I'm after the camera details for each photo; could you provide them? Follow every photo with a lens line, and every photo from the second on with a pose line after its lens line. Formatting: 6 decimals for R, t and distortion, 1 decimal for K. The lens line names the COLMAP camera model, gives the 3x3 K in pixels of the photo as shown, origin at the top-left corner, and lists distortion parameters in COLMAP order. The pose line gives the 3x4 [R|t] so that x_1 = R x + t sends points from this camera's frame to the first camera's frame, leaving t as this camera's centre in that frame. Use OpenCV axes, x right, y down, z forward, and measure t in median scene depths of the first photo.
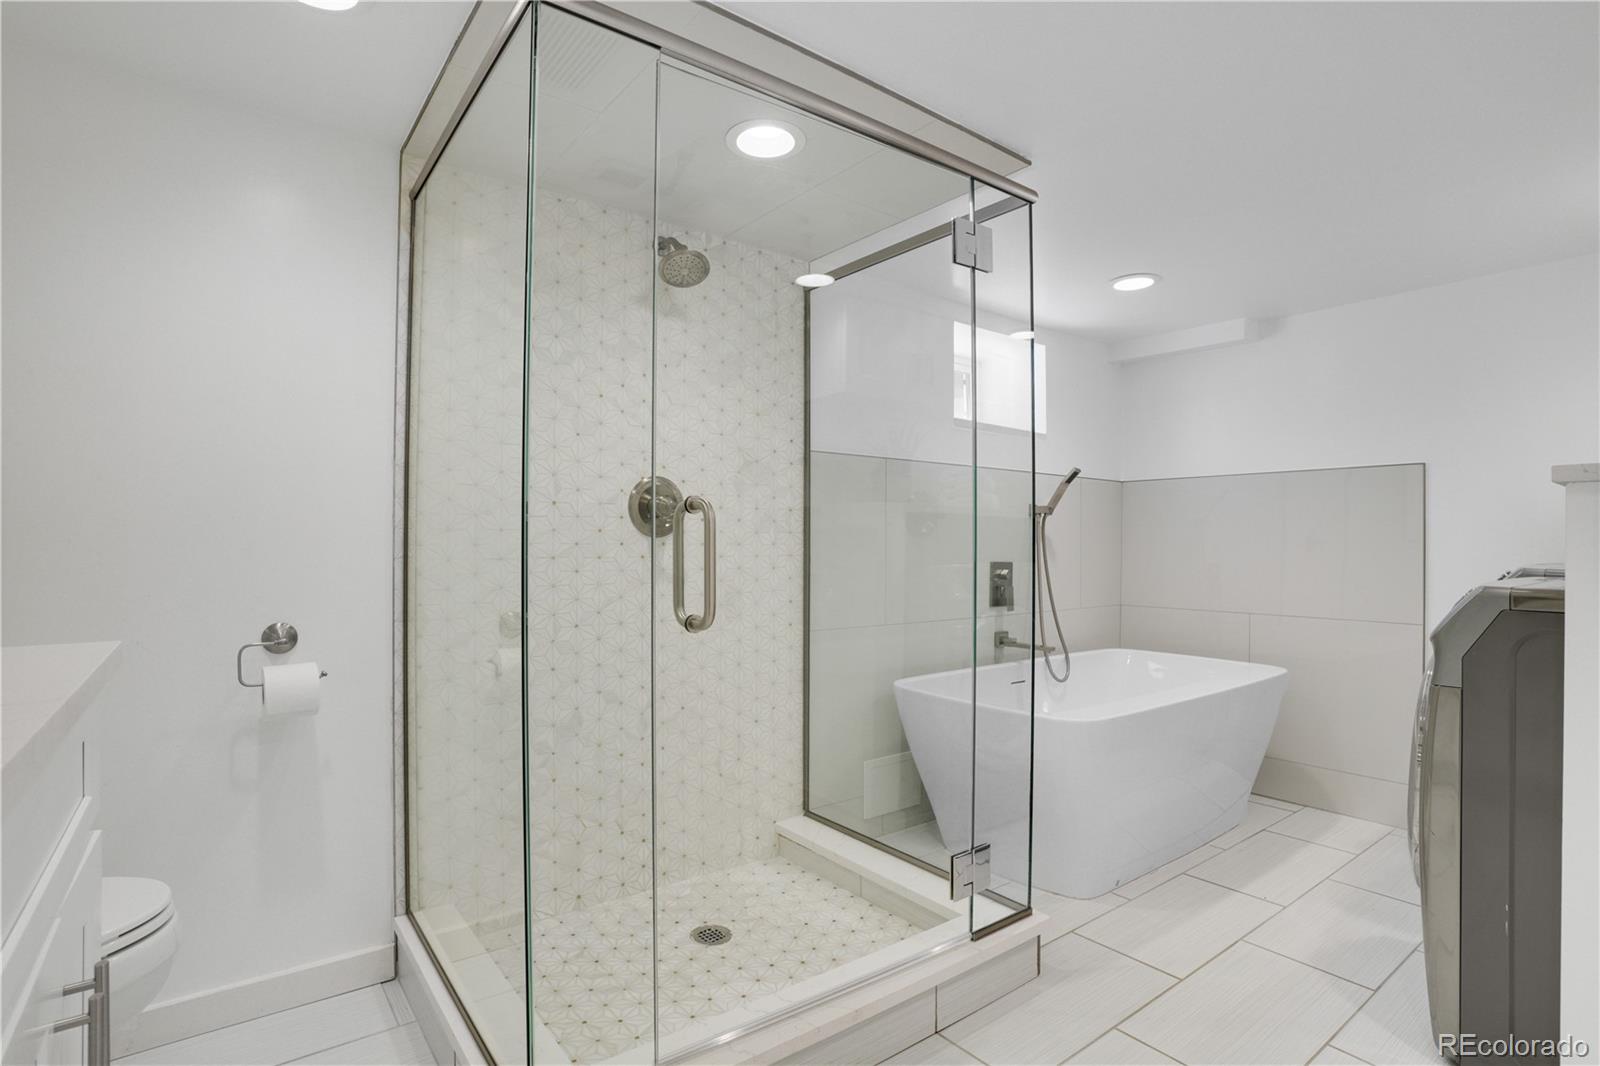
lens RADIAL K [[789.8, 0, 800.0], [0, 789.8, 533.0], [0, 0, 1]] dist [-0.049938, 0.000093]
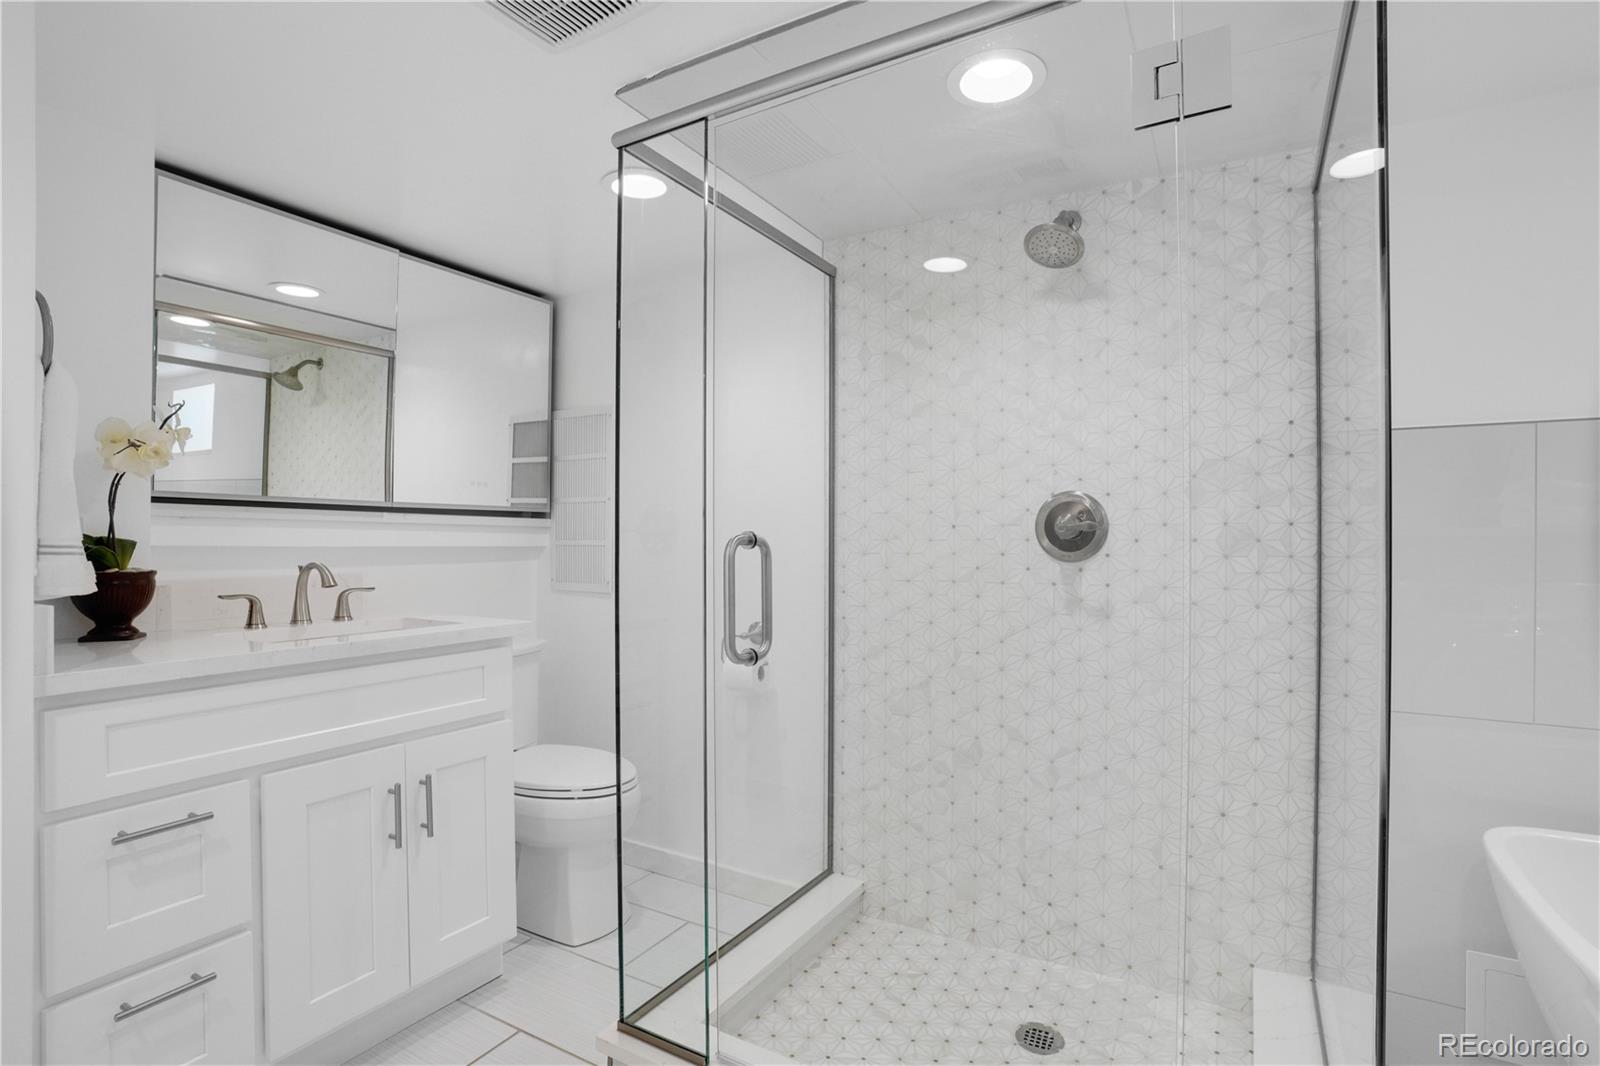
lens RADIAL K [[791.7, 0, 801.6], [0, 791.7, 544.7], [0, 0, 1]] dist [-0.078303, 0.055311]
pose [[0.399188, 0.000590, -0.916869, 0.500155], [0.008303, 0.999956, 0.004258, -0.020097], [0.916831, -0.009313, 0.399166, 0.400095]]
